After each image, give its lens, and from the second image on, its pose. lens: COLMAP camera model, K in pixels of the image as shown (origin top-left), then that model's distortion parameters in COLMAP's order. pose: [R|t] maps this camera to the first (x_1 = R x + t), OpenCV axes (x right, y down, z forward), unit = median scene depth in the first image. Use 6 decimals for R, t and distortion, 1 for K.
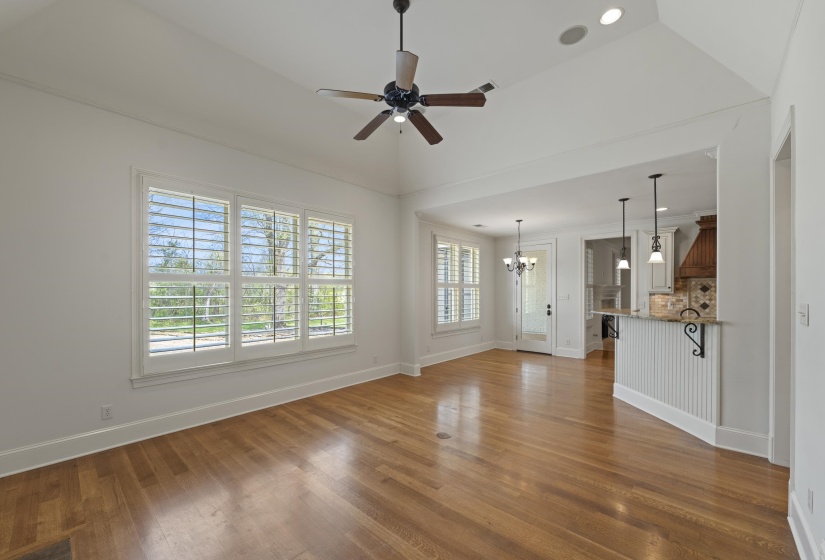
lens RADIAL K [[334.8, 0, 407.0], [0, 334.8, 292.6], [0, 0, 1]] dist [-0.000602, -0.000305]
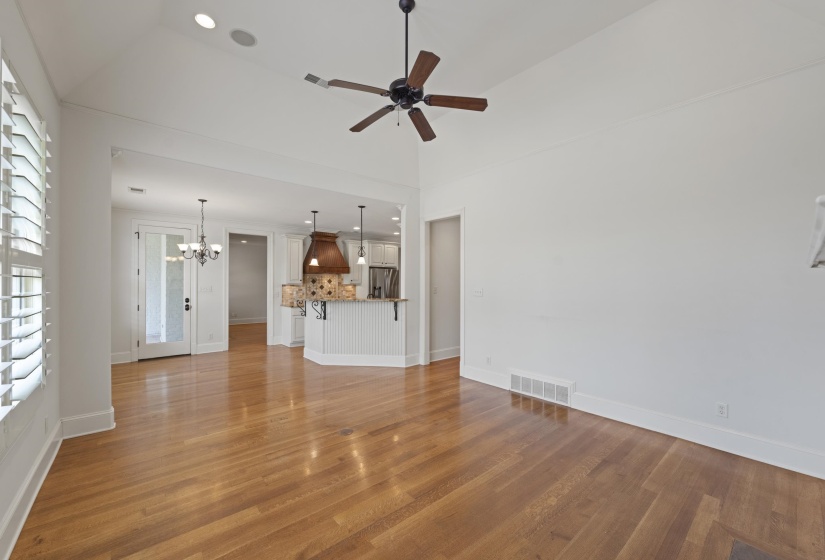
lens RADIAL K [[328.3, 0, 410.3], [0, 328.3, 283.4], [0, 0, 1]] dist [-0.001085, -0.000094]
pose [[0.134128, -0.001253, 0.990963, -0.430637], [0.003362, 0.999994, 0.000810, -0.002131], [-0.990958, 0.003223, 0.134132, 0.365631]]
